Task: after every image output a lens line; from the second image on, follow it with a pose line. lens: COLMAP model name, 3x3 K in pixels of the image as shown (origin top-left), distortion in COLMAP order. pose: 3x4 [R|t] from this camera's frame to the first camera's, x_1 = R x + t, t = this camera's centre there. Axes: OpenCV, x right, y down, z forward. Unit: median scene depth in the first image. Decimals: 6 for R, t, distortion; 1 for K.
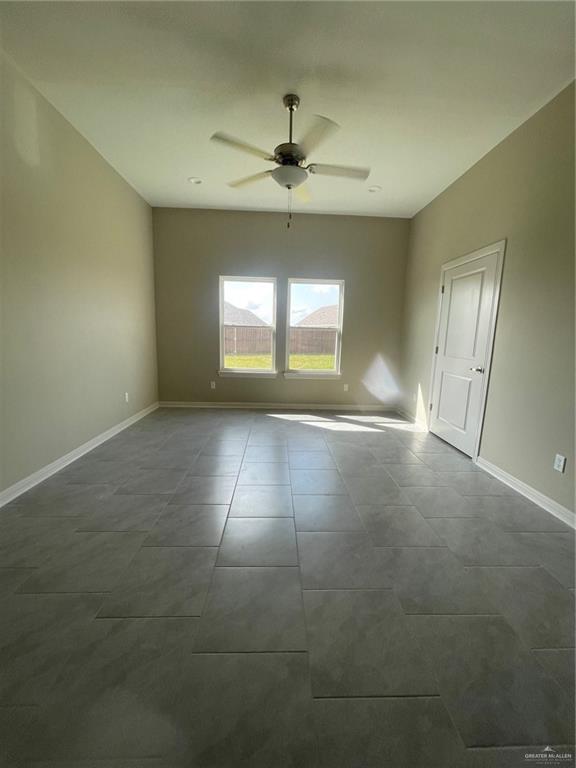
lens RADIAL K [[306.3, 0, 291.5], [0, 306.3, 386.1], [0, 0, 1]] dist [0.001551, 0.000086]
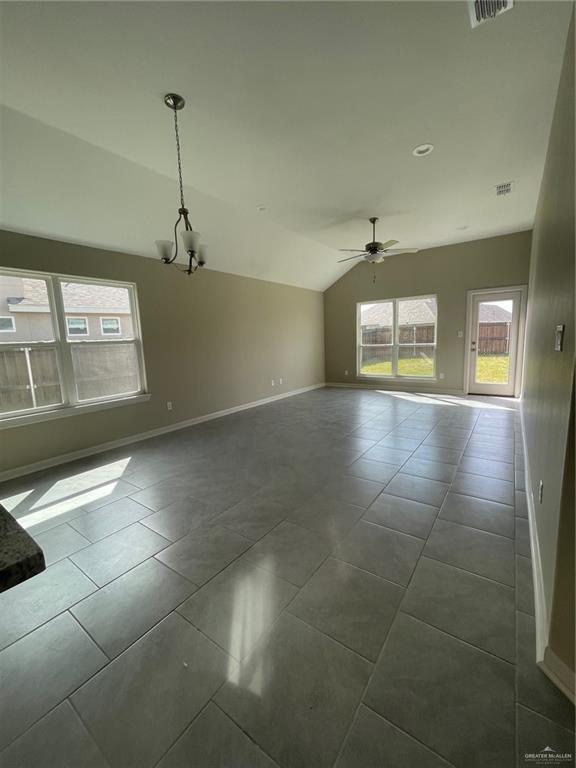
lens RADIAL K [[311.9, 0, 284.5], [0, 311.9, 383.7], [0, 0, 1]] dist [-0.004585, 0.000678]
pose [[0.802286, 0.034533, -0.595940, 0.513617], [-0.014663, 0.999164, 0.038158, -0.000156], [0.596759, -0.021876, 0.802122, -0.613117]]
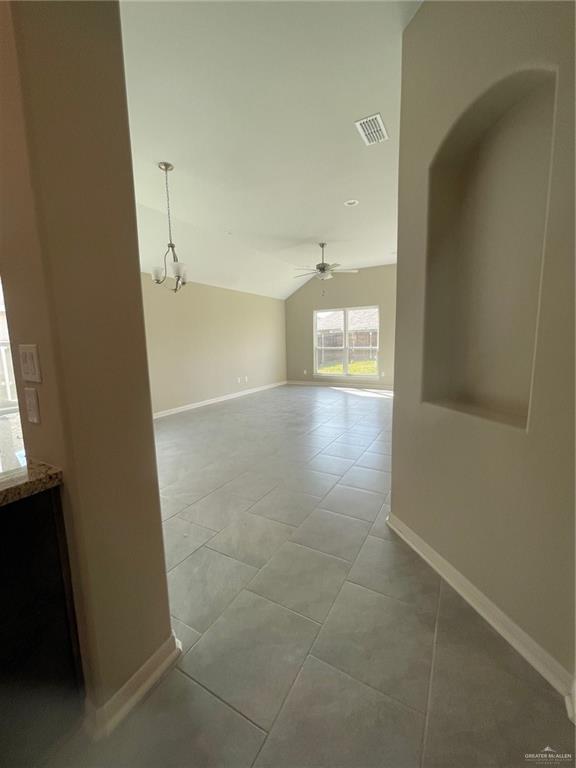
lens RADIAL K [[311.9, 0, 287.8], [0, 311.9, 383.5], [0, 0, 1]] dist [-0.004585, 0.000678]
pose [[0.866037, 0.027743, -0.499210, 0.677115], [-0.016037, 0.999487, 0.027724, 0.025857], [0.499723, -0.016004, 0.866037, -0.812317]]
